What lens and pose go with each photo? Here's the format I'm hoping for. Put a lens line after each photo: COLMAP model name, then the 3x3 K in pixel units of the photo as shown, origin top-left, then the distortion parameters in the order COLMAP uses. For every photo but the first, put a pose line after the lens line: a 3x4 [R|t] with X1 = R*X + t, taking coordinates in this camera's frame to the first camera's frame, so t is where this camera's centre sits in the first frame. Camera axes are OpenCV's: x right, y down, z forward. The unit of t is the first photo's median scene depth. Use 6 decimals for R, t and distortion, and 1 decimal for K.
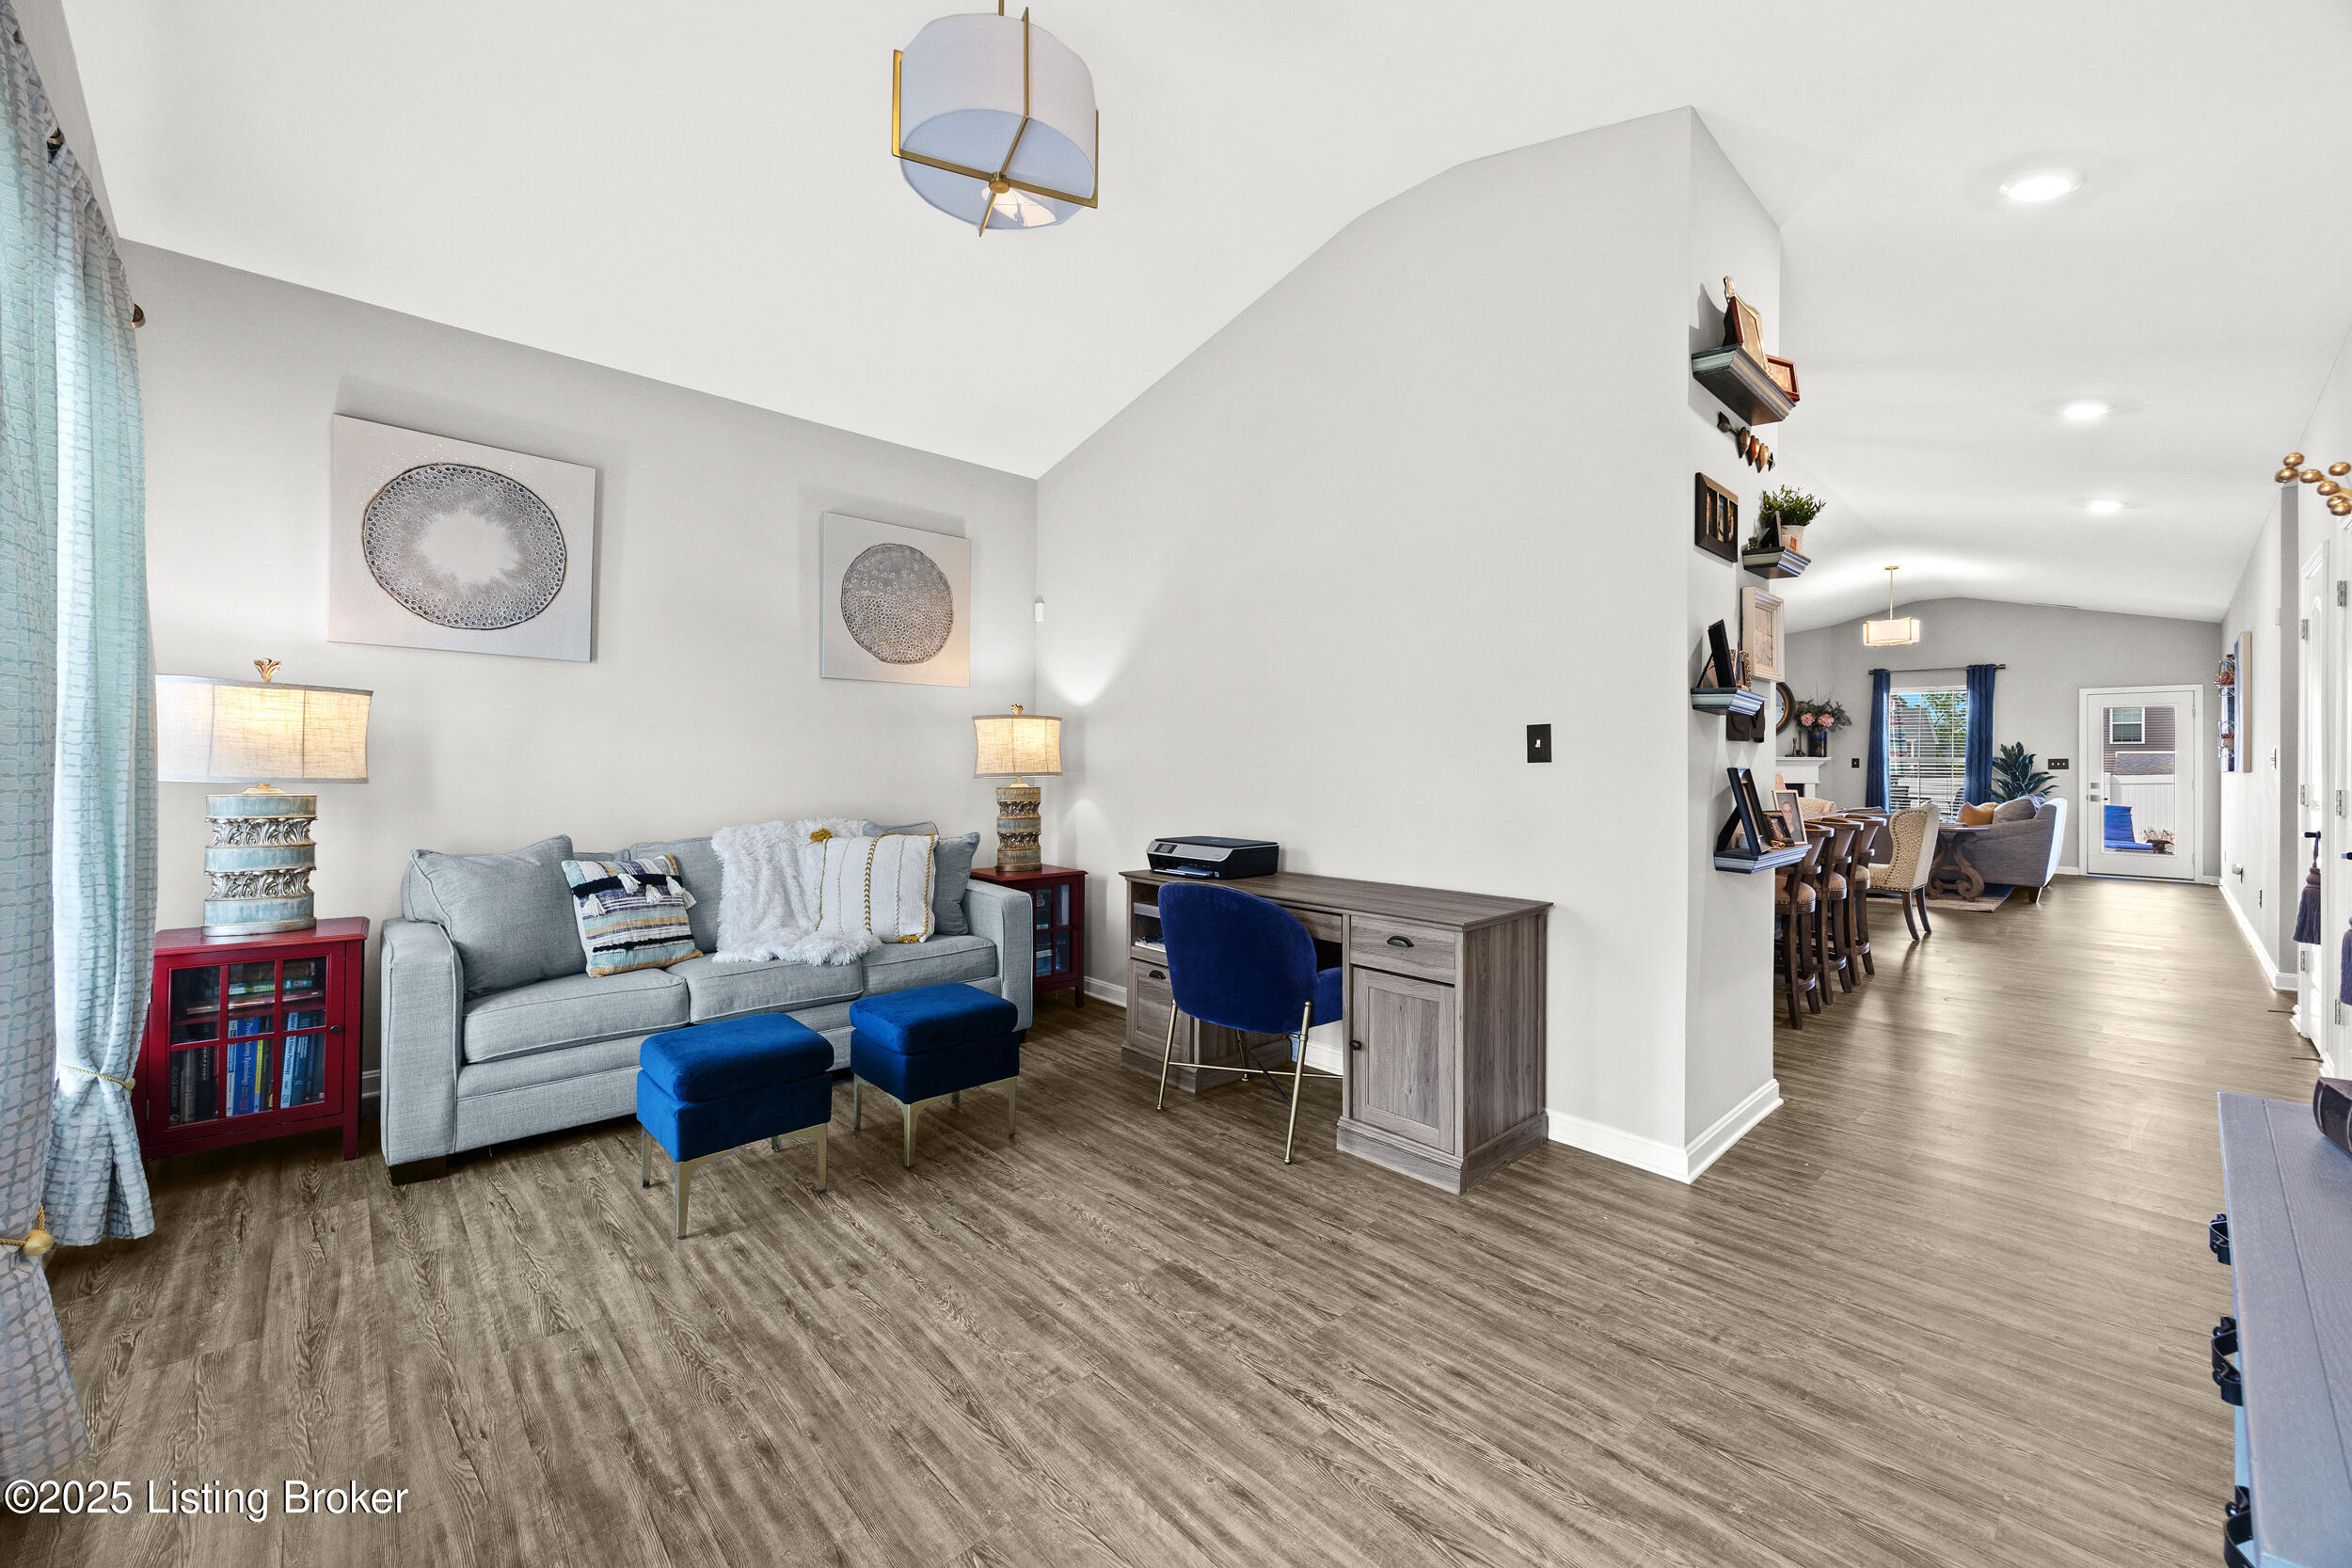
lens RADIAL K [[908.3, 0, 1179.2], [0, 908.3, 771.2], [0, 0, 1]] dist [-0.001084, -0.000100]
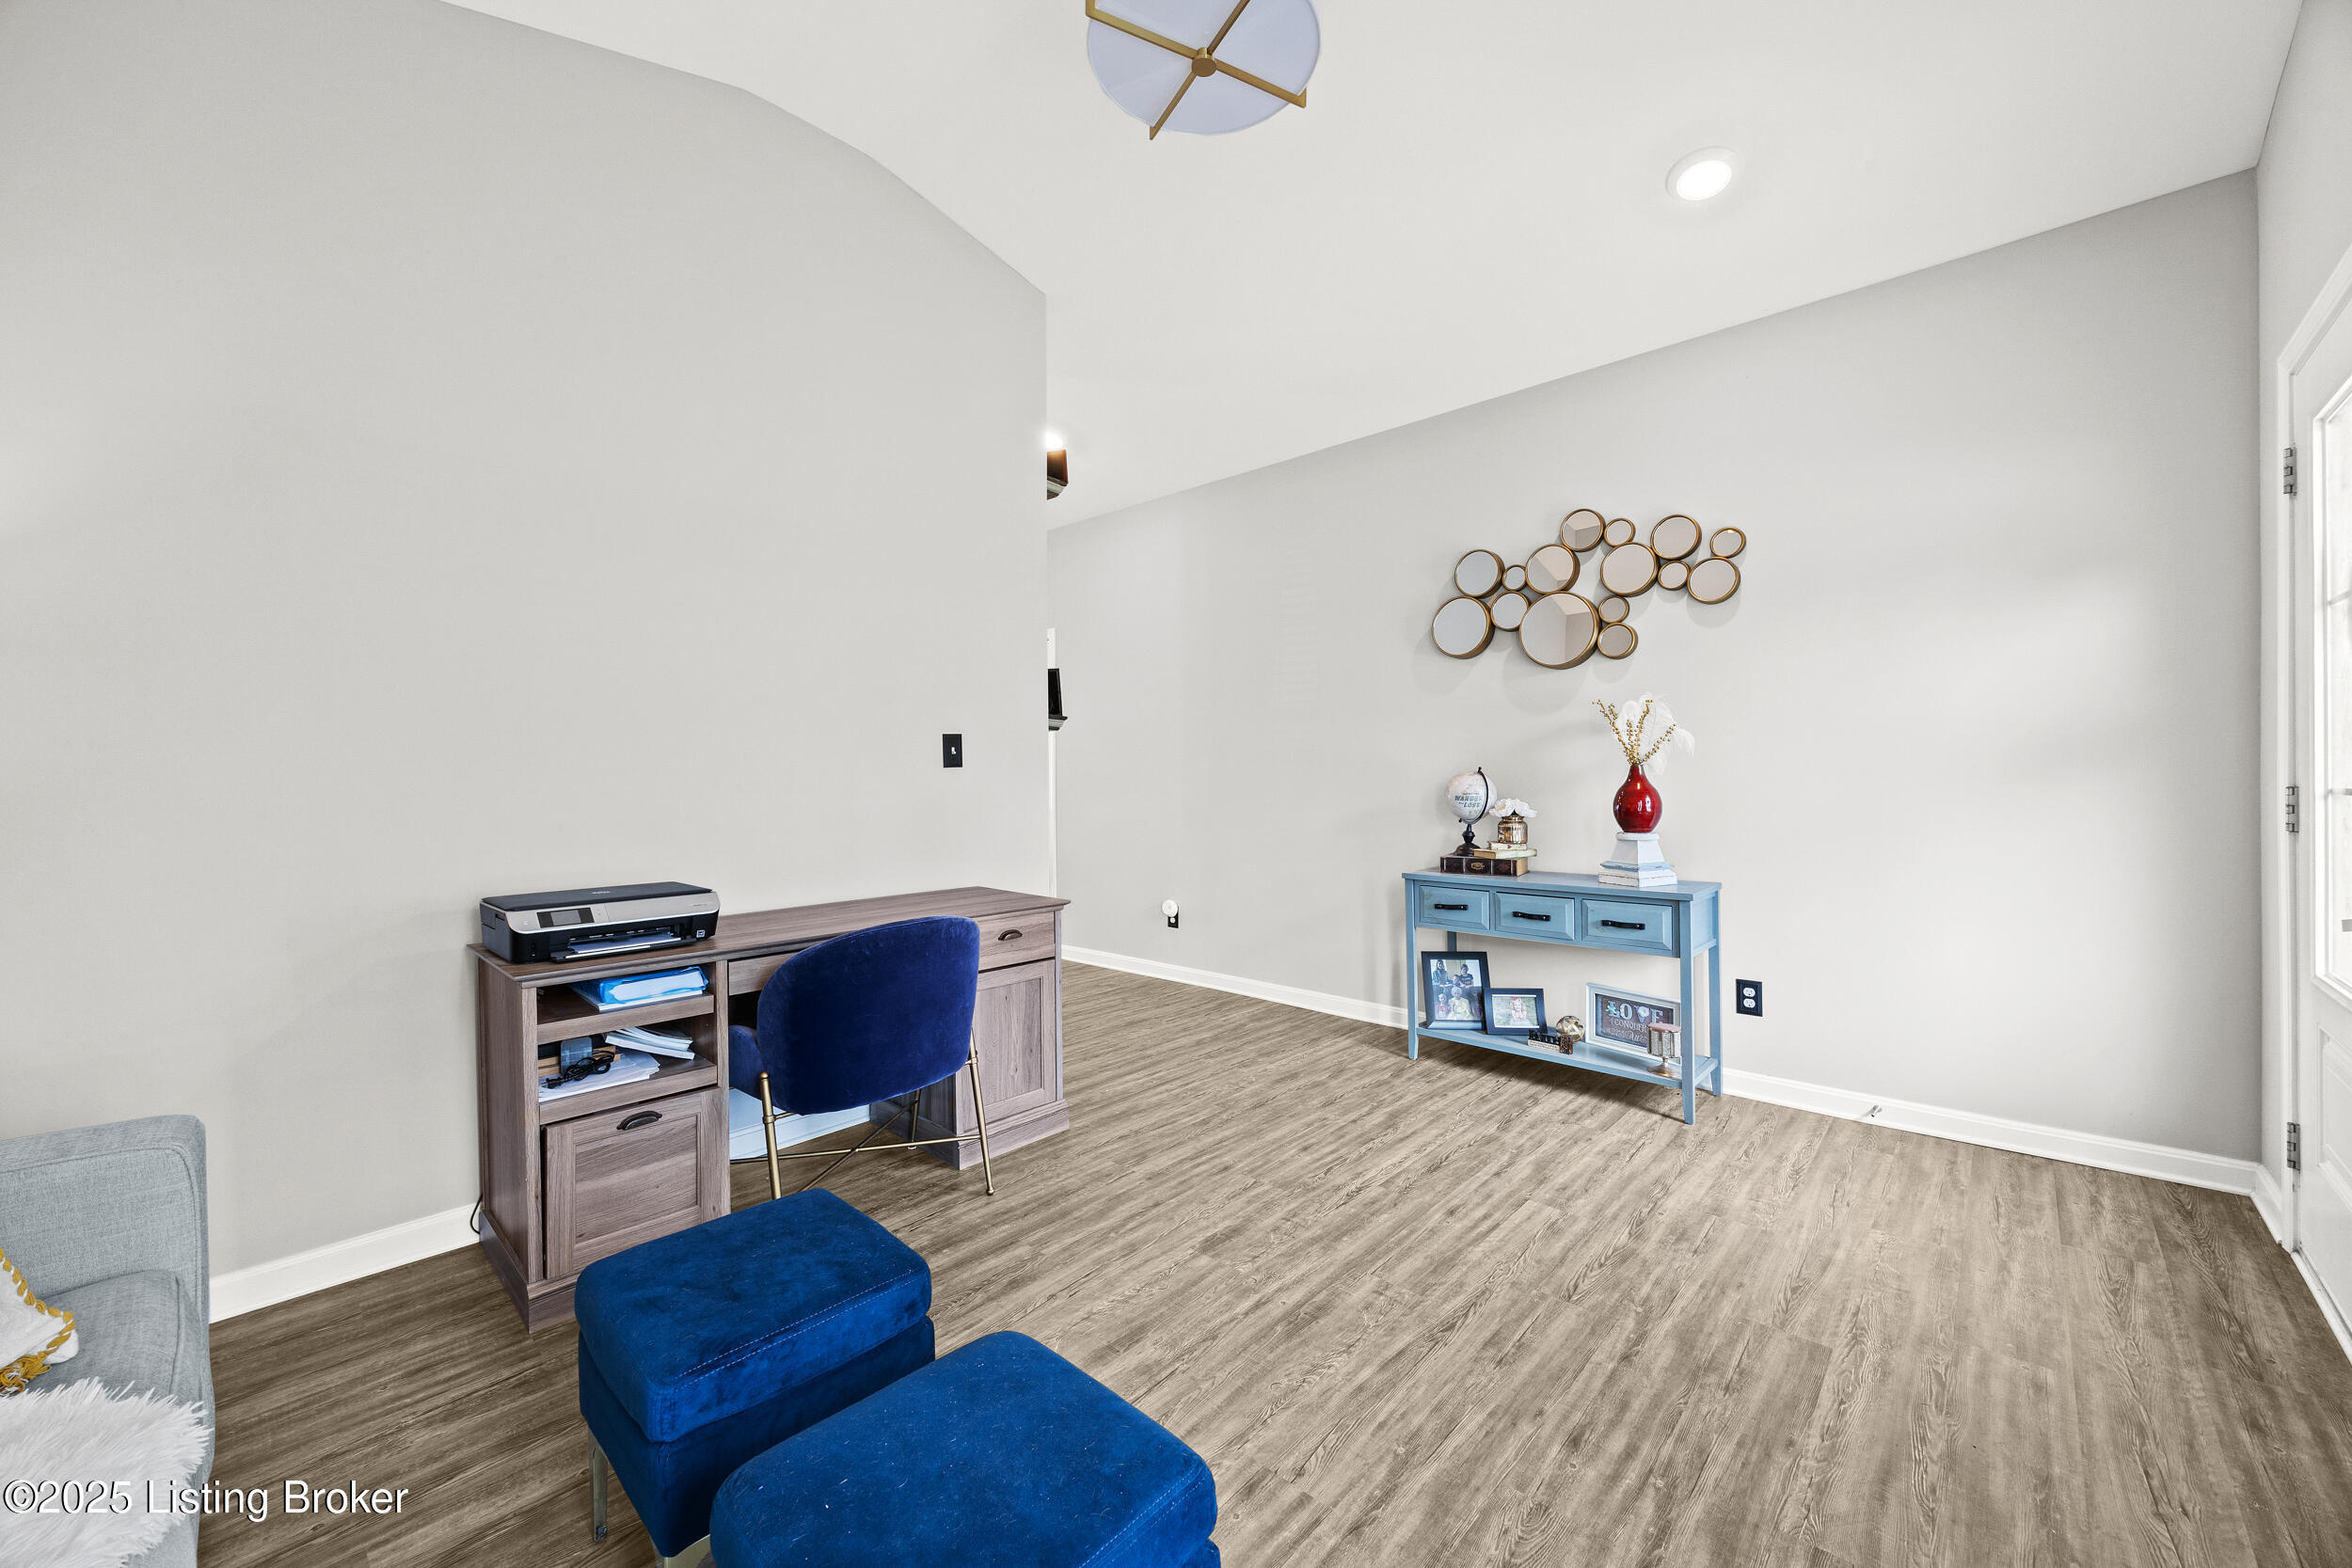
lens RADIAL K [[905.0, 0, 1176.0], [0, 905.0, 784.0], [0, 0, 1]] dist [-0.000218, -0.000115]
pose [[-0.072837, -0.016030, 0.997215, -1.197440], [0.012624, 0.999776, 0.016993, -0.007445], [-0.997264, 0.013826, -0.072619, 1.272246]]
